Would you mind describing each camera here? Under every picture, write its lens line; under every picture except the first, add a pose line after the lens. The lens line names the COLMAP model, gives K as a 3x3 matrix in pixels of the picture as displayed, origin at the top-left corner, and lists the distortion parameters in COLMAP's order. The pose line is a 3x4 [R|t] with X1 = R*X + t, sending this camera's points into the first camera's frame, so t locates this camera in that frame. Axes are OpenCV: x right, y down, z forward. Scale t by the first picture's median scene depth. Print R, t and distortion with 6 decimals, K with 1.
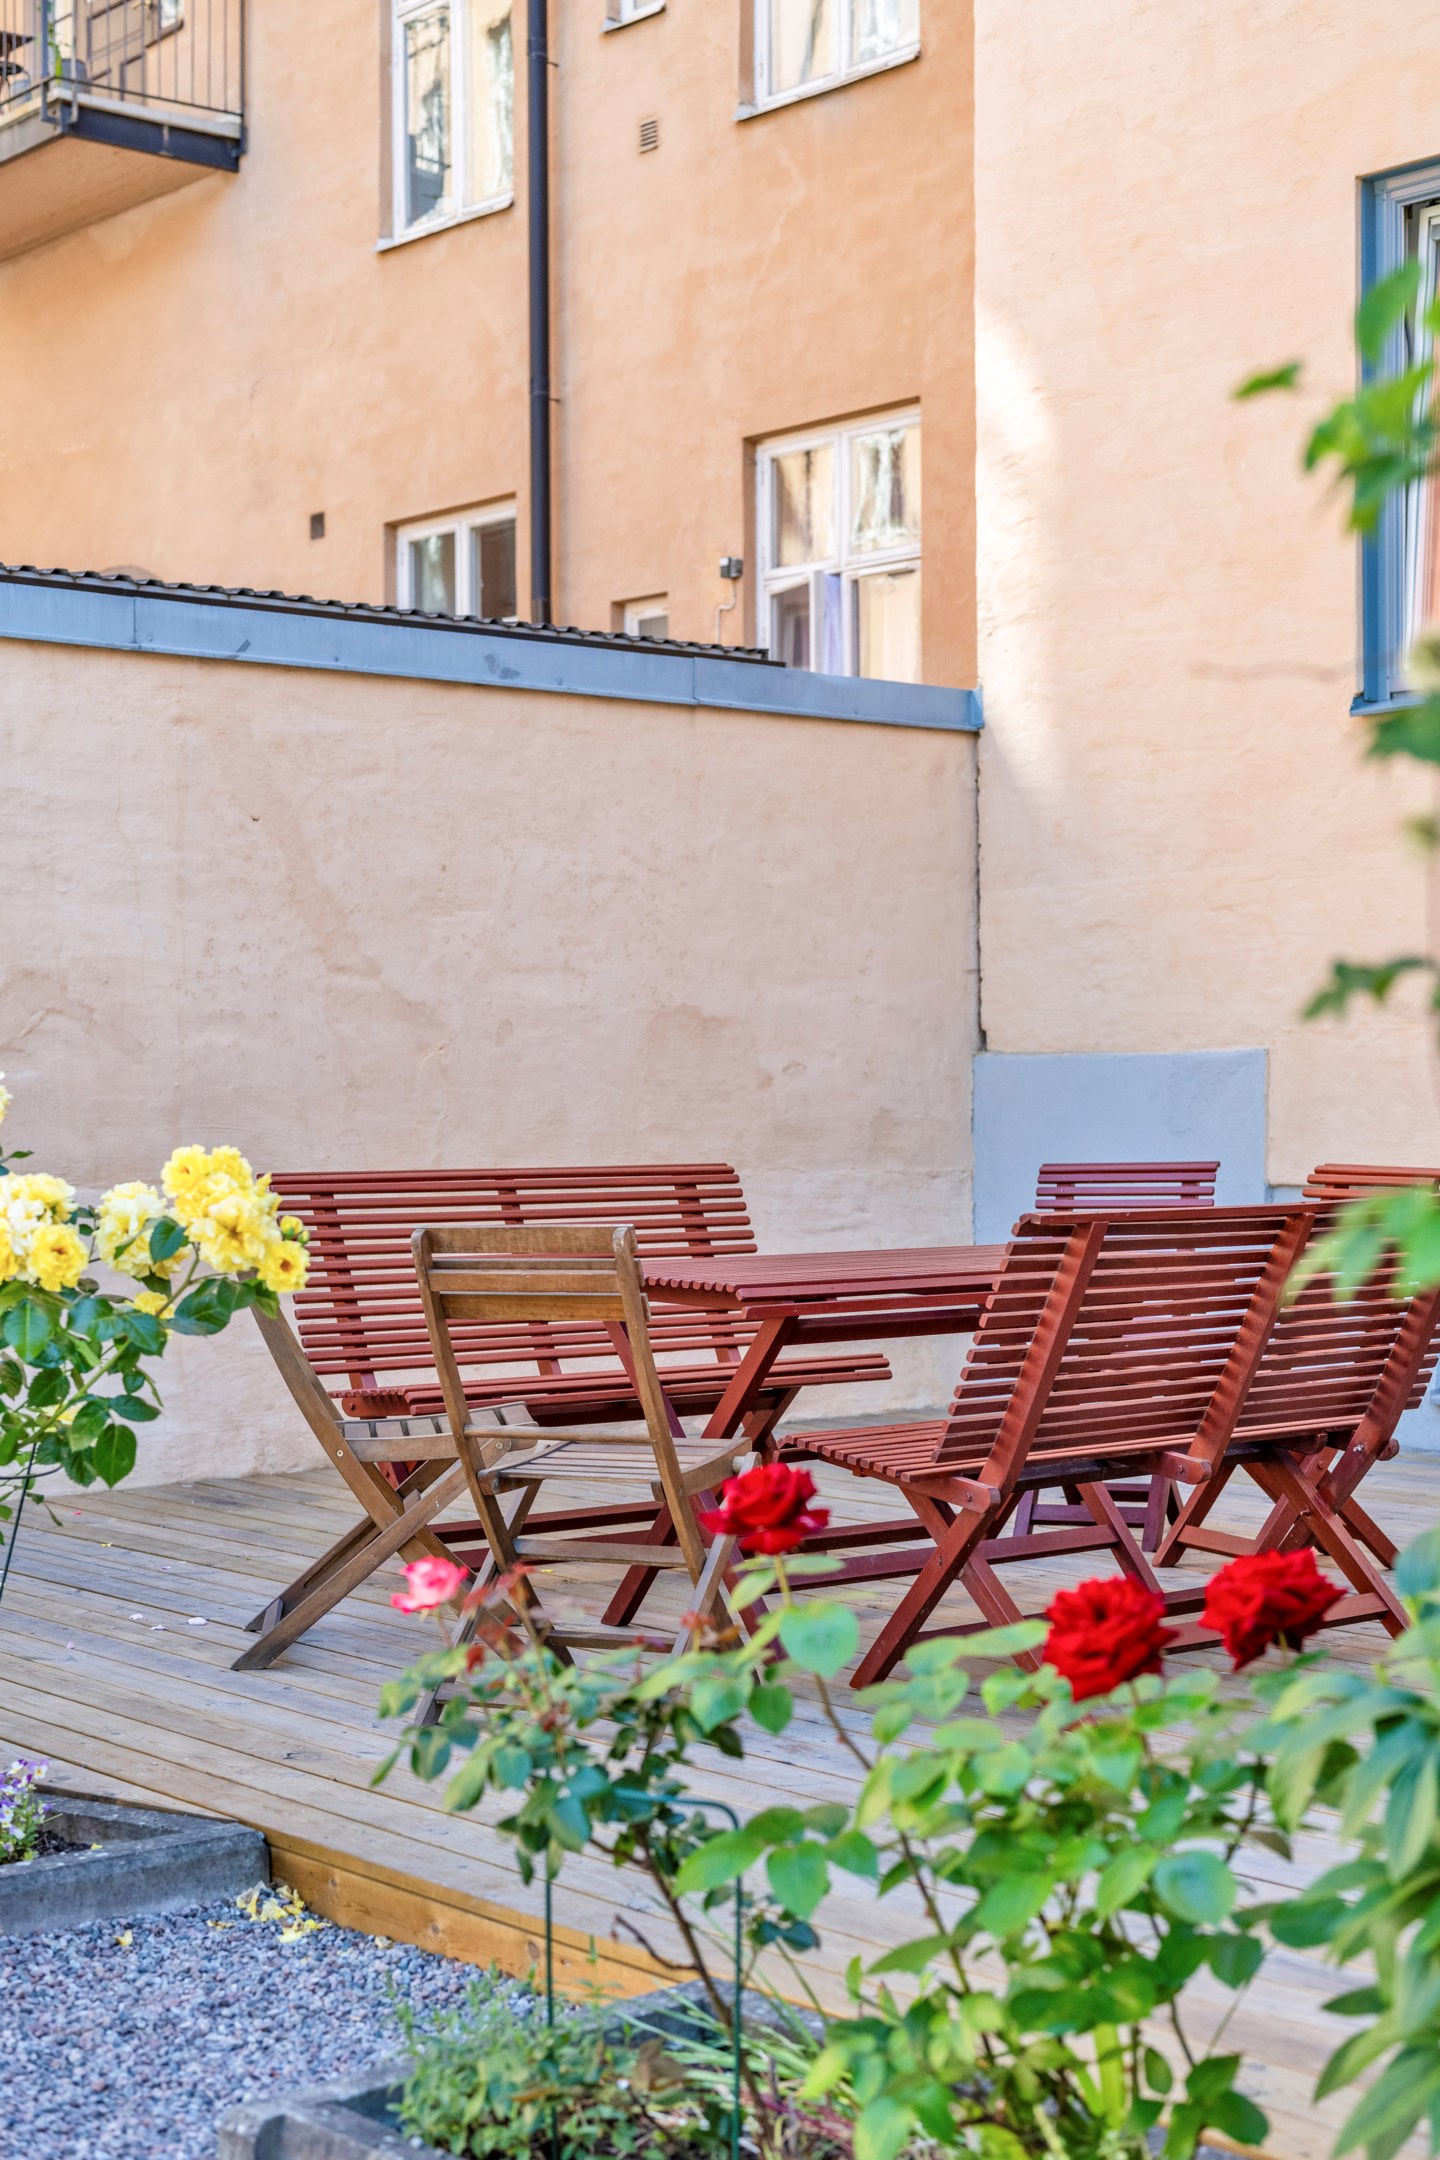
lens RADIAL K [[3122.3, 0, 723.0], [0, 3122.3, 1126.0], [0, 0, 1]] dist [-0.002813, 0.060633]
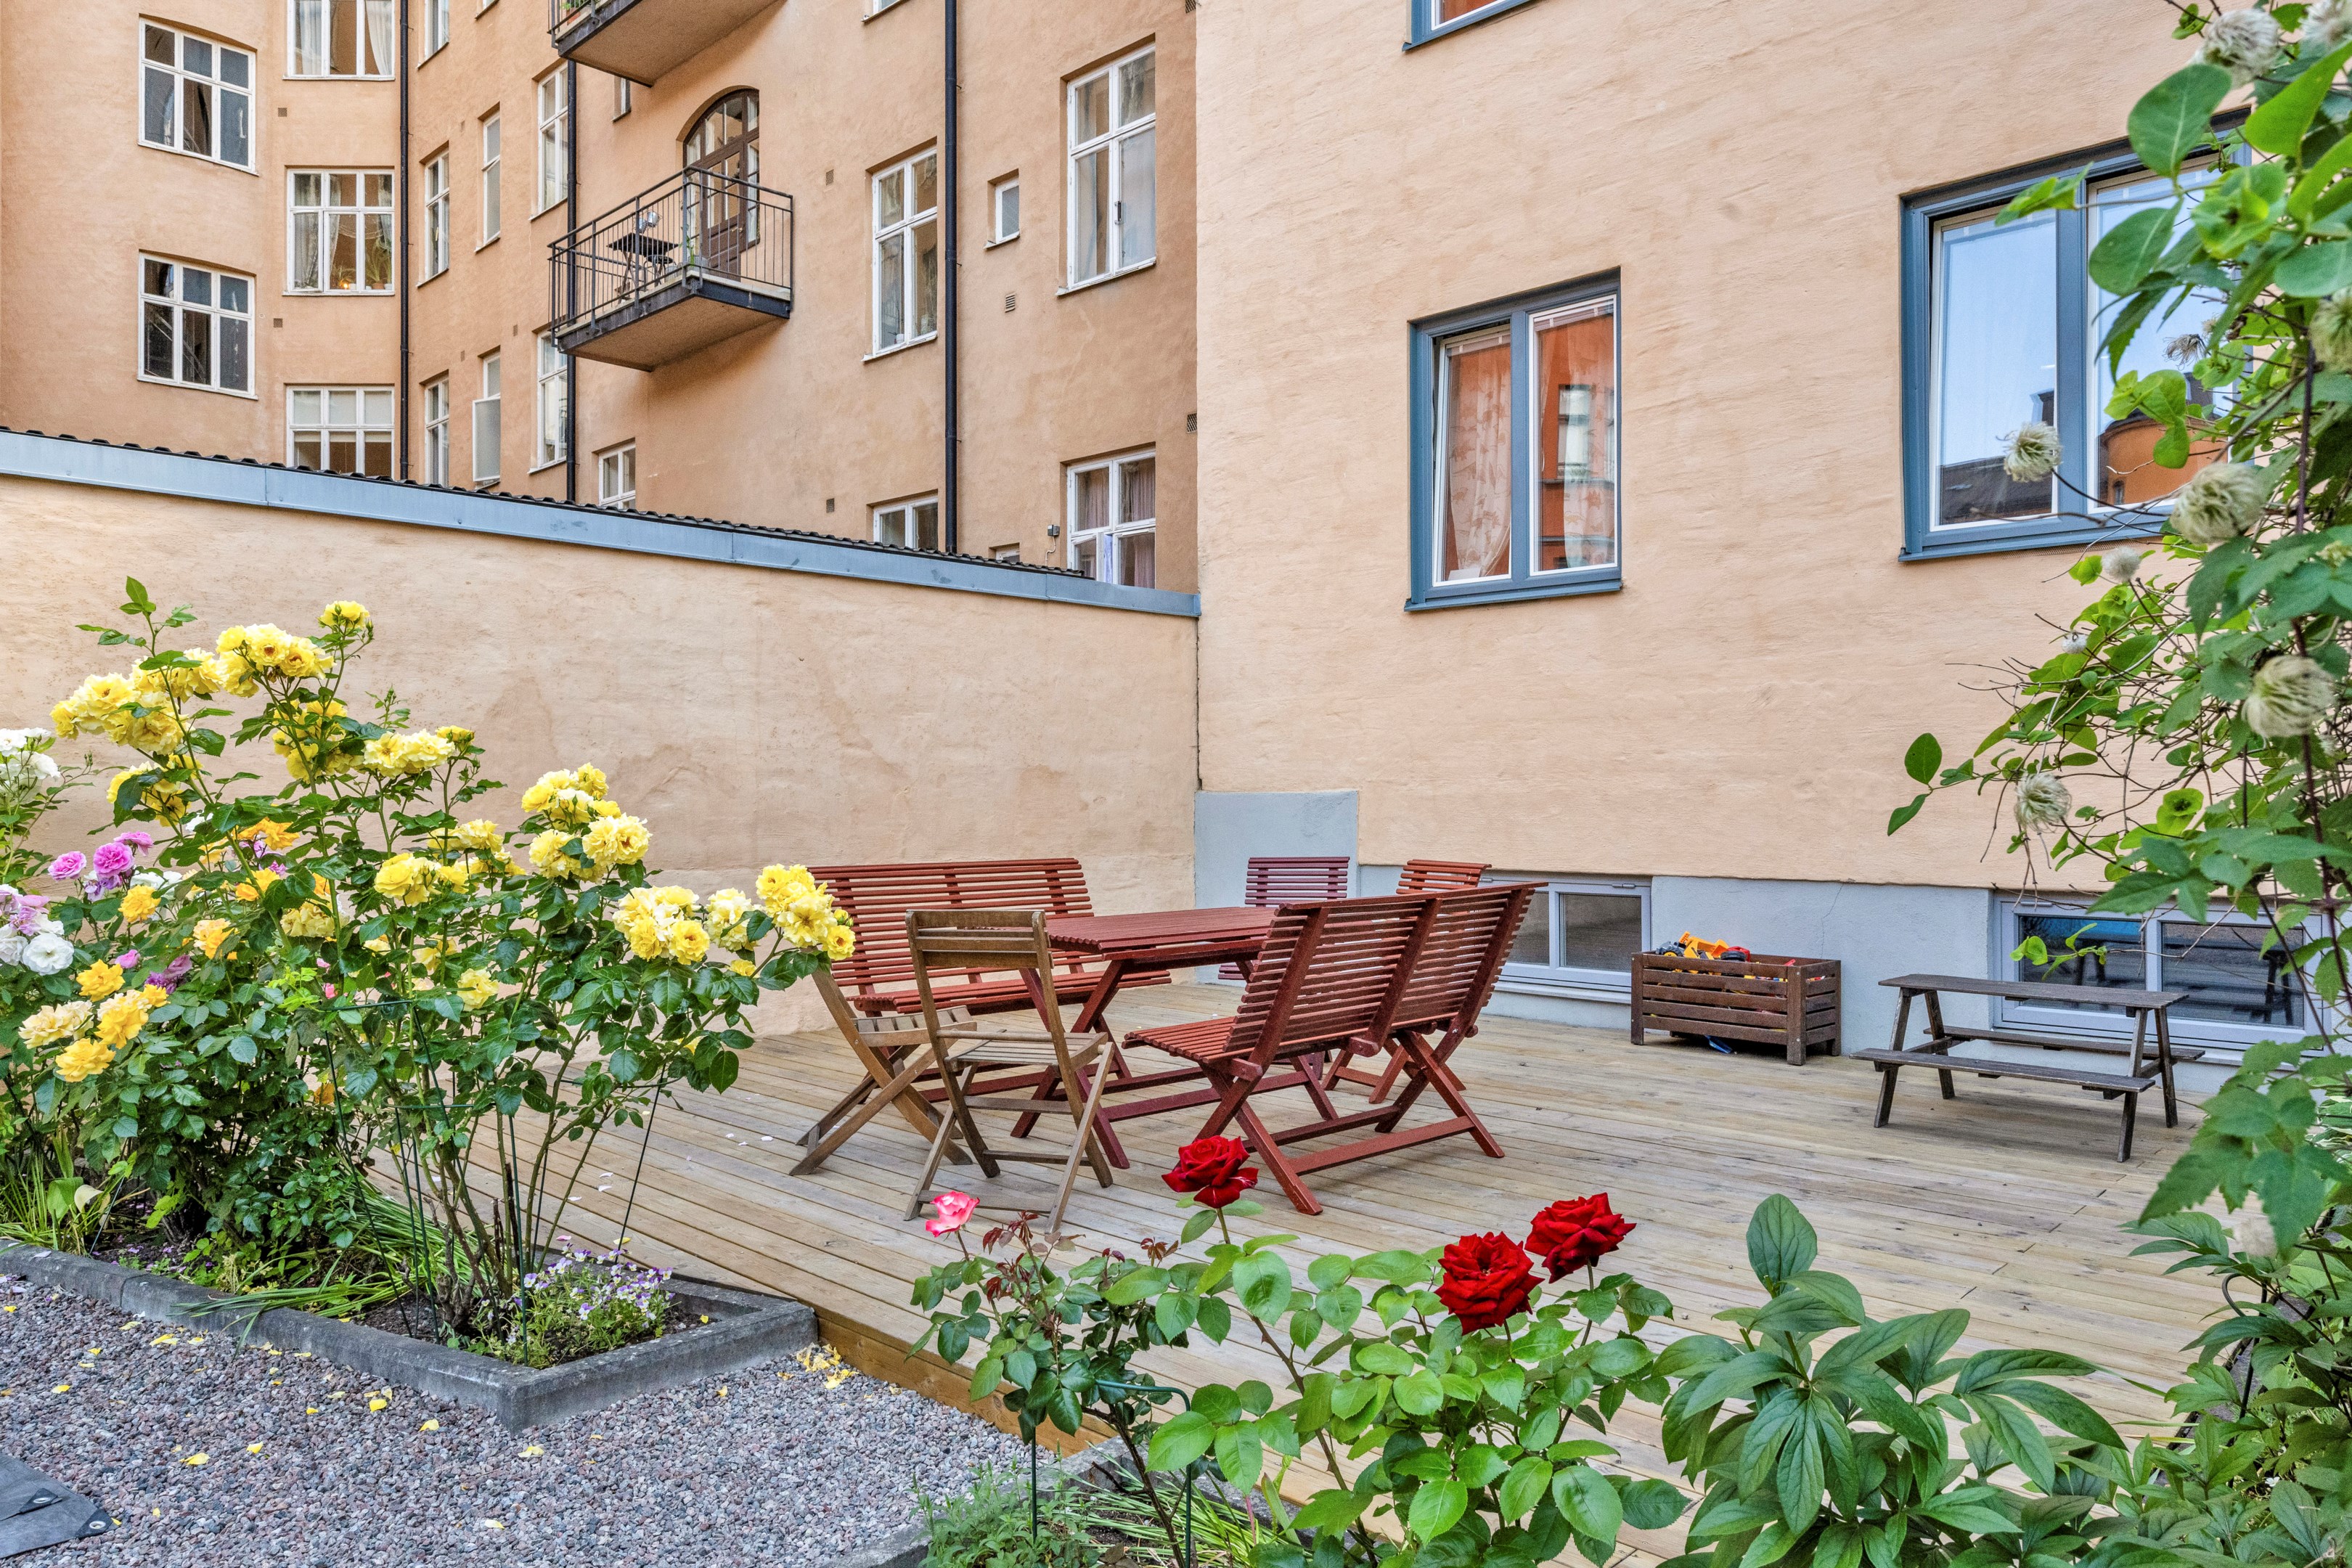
lens RADIAL K [[1529.8, 0, 1164.8], [0, 1529.8, 782.6], [0, 0, 1]] dist [-0.002272, -0.000277]
pose [[0.995756, 0.003769, 0.091954, -0.030815], [-0.001861, 0.999781, -0.020826, -0.014226], [-0.092012, 0.020566, 0.995545, 0.153595]]
